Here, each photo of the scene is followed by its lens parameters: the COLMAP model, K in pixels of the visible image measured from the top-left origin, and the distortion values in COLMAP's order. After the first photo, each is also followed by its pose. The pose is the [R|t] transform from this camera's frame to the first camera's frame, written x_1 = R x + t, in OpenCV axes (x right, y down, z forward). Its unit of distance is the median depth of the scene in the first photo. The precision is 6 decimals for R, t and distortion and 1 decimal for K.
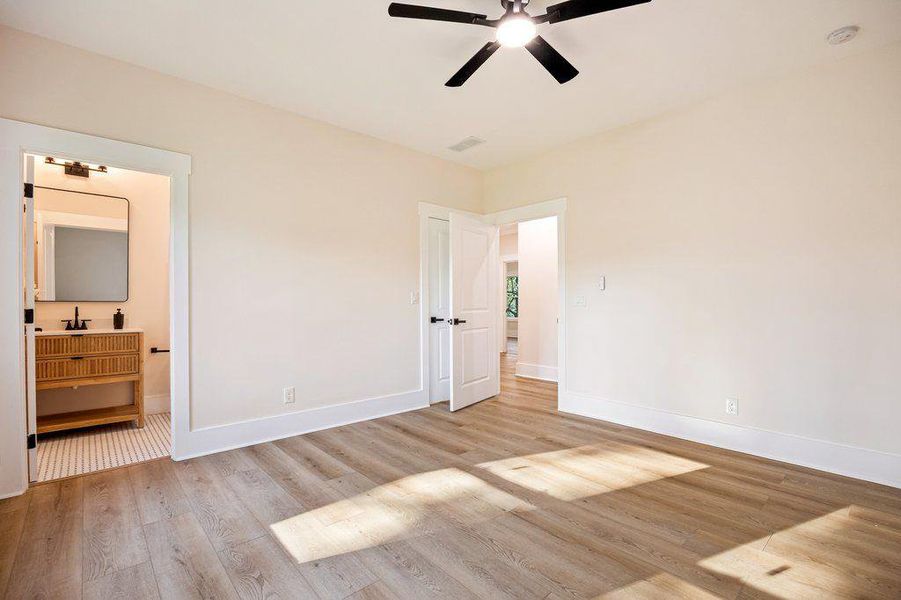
lens RADIAL K [[407.8, 0, 454.5], [0, 407.8, 306.1], [0, 0, 1]] dist [-0.011314, 0.000226]
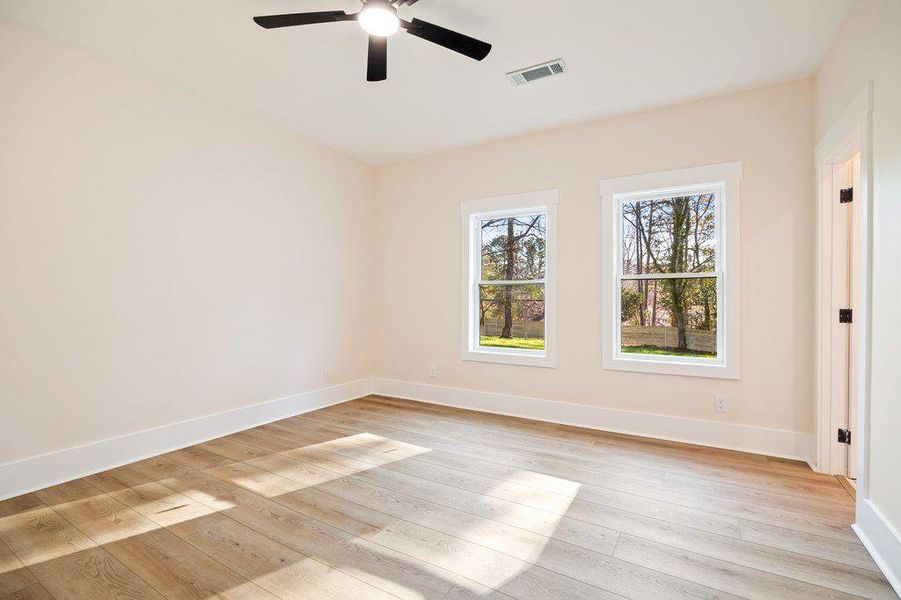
lens RADIAL K [[407.8, 0, 454.5], [0, 407.8, 306.1], [0, 0, 1]] dist [-0.011314, 0.000226]
pose [[-0.956454, 0.000101, -0.291883, 0.253039], [-0.006865, 0.999716, 0.022839, -0.019271], [0.291802, 0.023848, -0.956181, 1.954191]]
